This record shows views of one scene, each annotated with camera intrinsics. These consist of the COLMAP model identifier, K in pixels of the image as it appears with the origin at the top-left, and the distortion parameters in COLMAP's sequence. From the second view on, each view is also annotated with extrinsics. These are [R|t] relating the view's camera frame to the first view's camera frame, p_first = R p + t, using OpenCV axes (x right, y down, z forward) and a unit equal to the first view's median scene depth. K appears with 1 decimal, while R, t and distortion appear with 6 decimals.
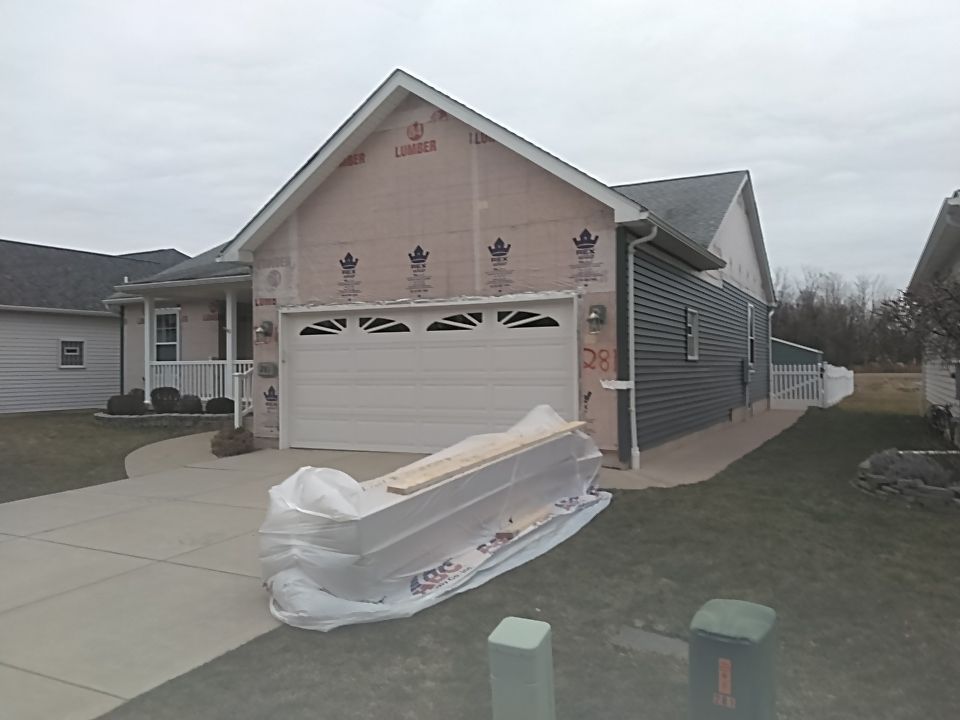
lens RADIAL K [[739.5, 0, 493.5], [0, 739.5, 363.4], [0, 0, 1]] dist [0.055637, -0.097269]
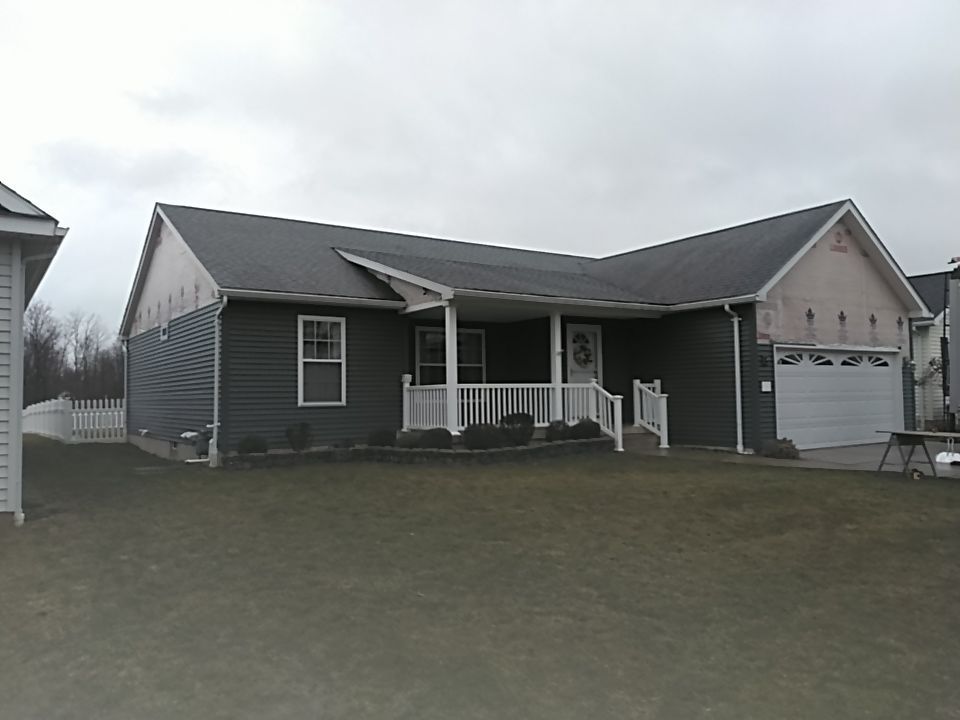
lens RADIAL K [[739.5, 0, 493.5], [0, 739.5, 363.4], [0, 0, 1]] dist [0.055637, -0.097269]
pose [[0.471996, 0.040154, 0.880686, -1.211733], [0.007067, 0.998758, -0.049325, 0.015677], [-0.881572, 0.029505, 0.471126, 0.608241]]
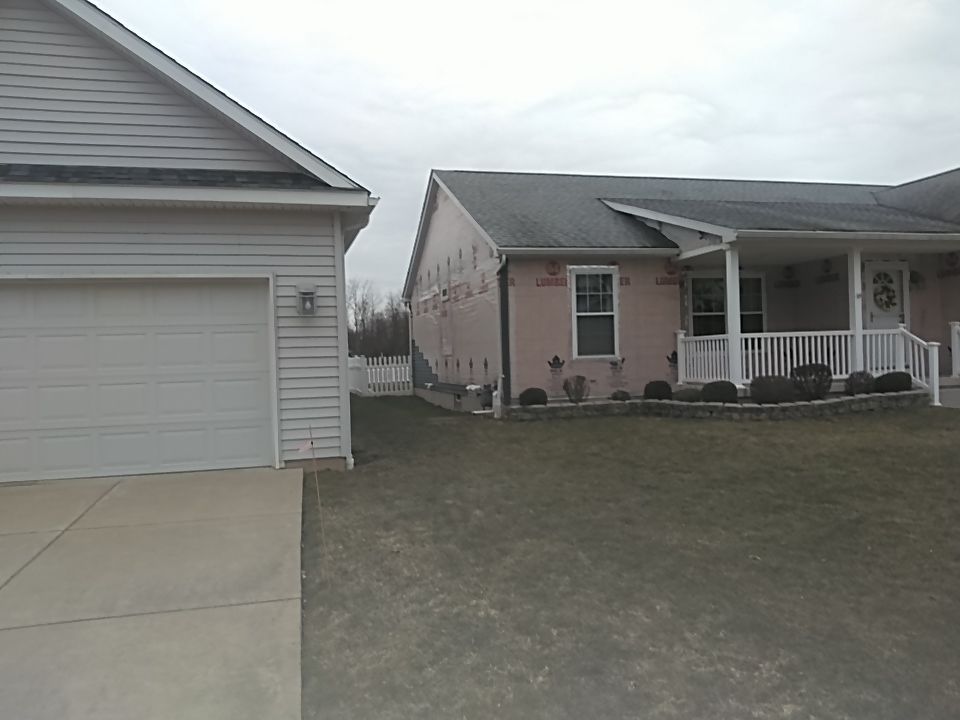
lens RADIAL K [[744.3, 0, 497.0], [0, 744.3, 362.7], [0, 0, 1]] dist [0.103883, -0.236615]
pose [[0.727407, -0.023247, 0.685812, -1.222763], [0.024795, 0.999664, 0.007586, 0.015845], [-0.685758, 0.011487, 0.727739, 0.641446]]
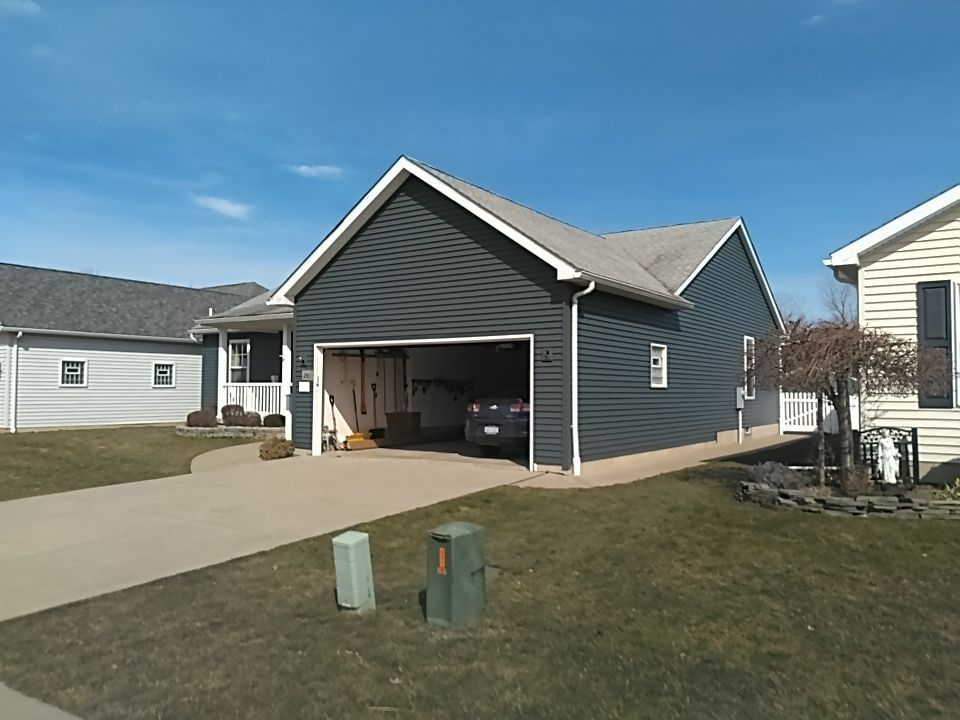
lens RADIAL K [[744.3, 0, 497.0], [0, 744.3, 362.7], [0, 0, 1]] dist [0.103883, -0.236615]
pose [[0.993906, 0.008807, -0.109880, 0.114661], [-0.012210, 0.999465, -0.030334, -0.003982], [0.109554, 0.031491, 0.993482, -0.158797]]
